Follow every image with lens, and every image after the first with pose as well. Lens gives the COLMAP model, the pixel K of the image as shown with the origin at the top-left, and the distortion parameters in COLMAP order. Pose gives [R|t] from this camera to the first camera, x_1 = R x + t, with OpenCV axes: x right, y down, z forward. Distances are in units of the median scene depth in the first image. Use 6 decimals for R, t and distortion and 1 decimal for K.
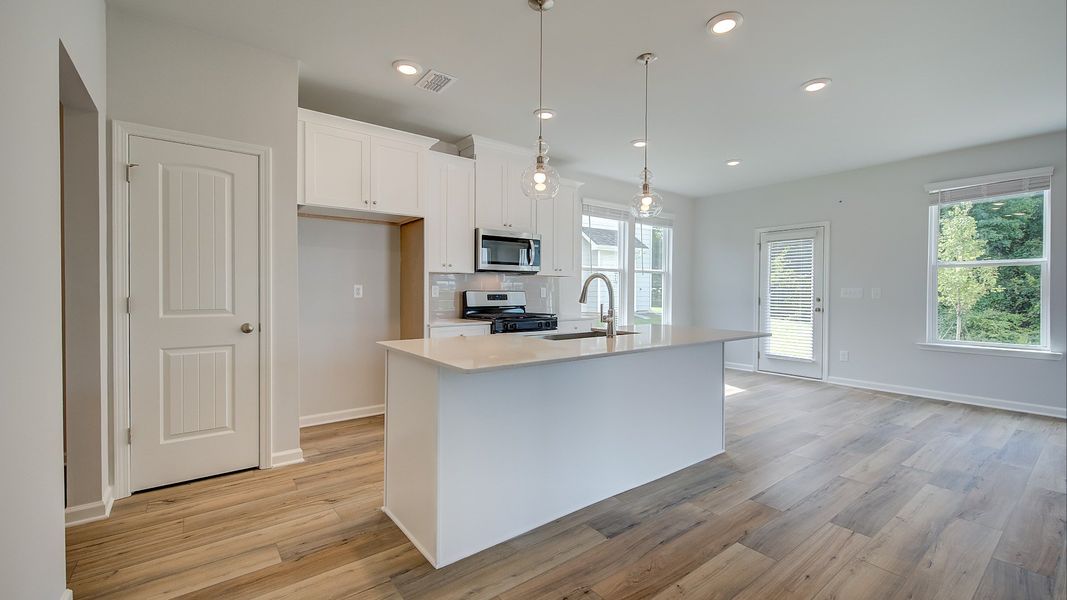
lens RADIAL K [[458.8, 0, 567.2], [0, 458.8, 297.3], [0, 0, 1]] dist [0.000469, 0.000060]
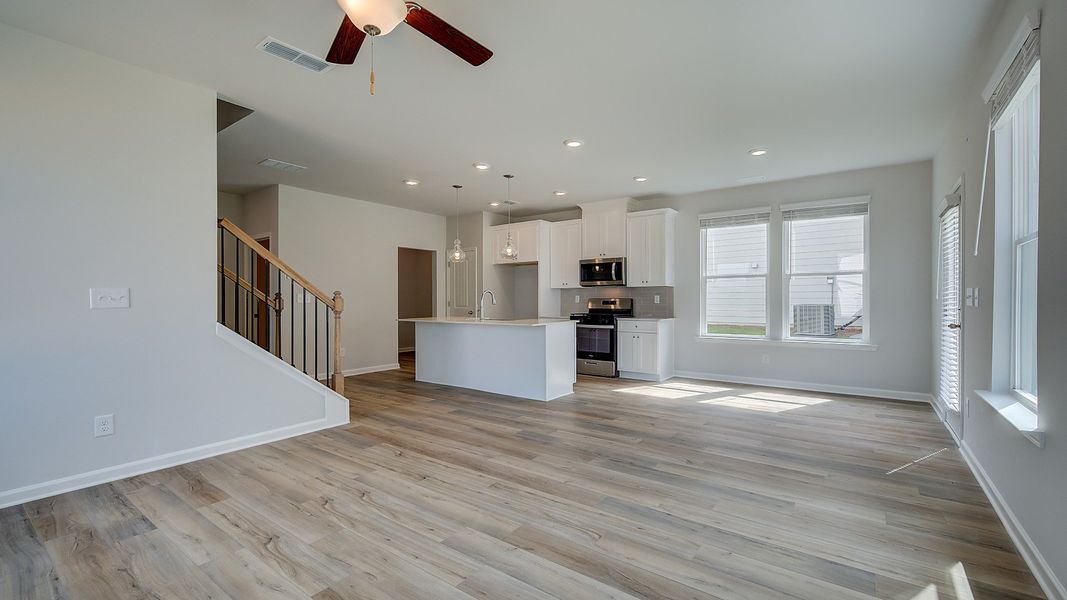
lens RADIAL K [[460.2, 0, 493.5], [0, 460.2, 293.8], [0, 0, 1]] dist [0.014884, -0.000010]
pose [[0.189266, -0.015719, -0.981800, 1.343638], [-0.006908, 0.999826, -0.017340, -0.000442], [0.981901, 0.010064, 0.189125, 0.381631]]
